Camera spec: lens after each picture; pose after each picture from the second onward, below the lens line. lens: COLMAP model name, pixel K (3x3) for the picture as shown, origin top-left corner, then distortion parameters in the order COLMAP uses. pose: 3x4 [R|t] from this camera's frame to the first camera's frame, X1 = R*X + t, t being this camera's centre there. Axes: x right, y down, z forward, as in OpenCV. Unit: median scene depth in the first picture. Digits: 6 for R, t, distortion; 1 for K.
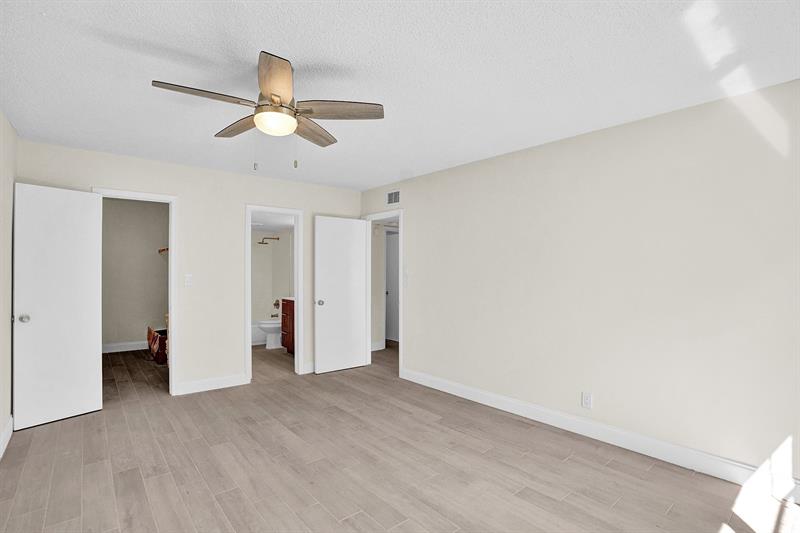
lens RADIAL K [[378.0, 0, 401.5], [0, 378.0, 267.2], [0, 0, 1]] dist [-0.076141, 0.028710]
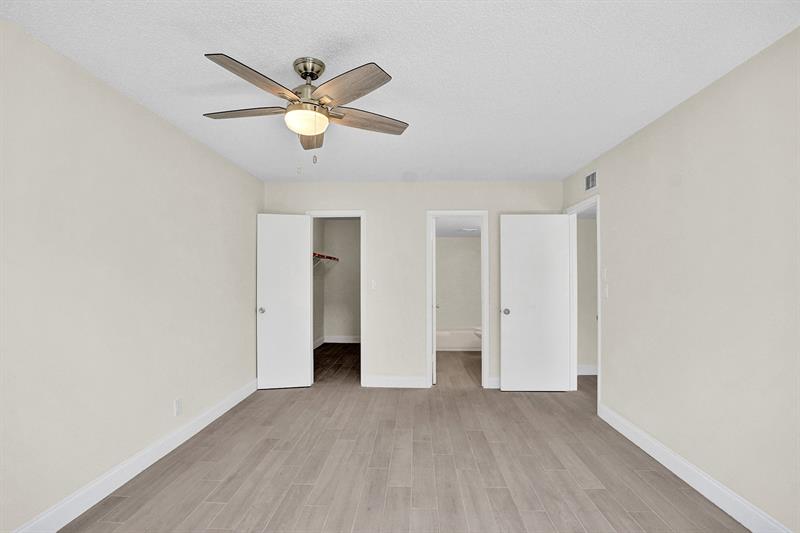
lens RADIAL K [[374.5, 0, 399.6], [0, 374.5, 269.7], [0, 0, 1]] dist [-0.076806, 0.028245]
pose [[0.741954, -0.016337, -0.670251, 0.239596], [0.007845, 0.999846, -0.015687, 0.008645], [0.670405, 0.006381, 0.741968, 0.222638]]
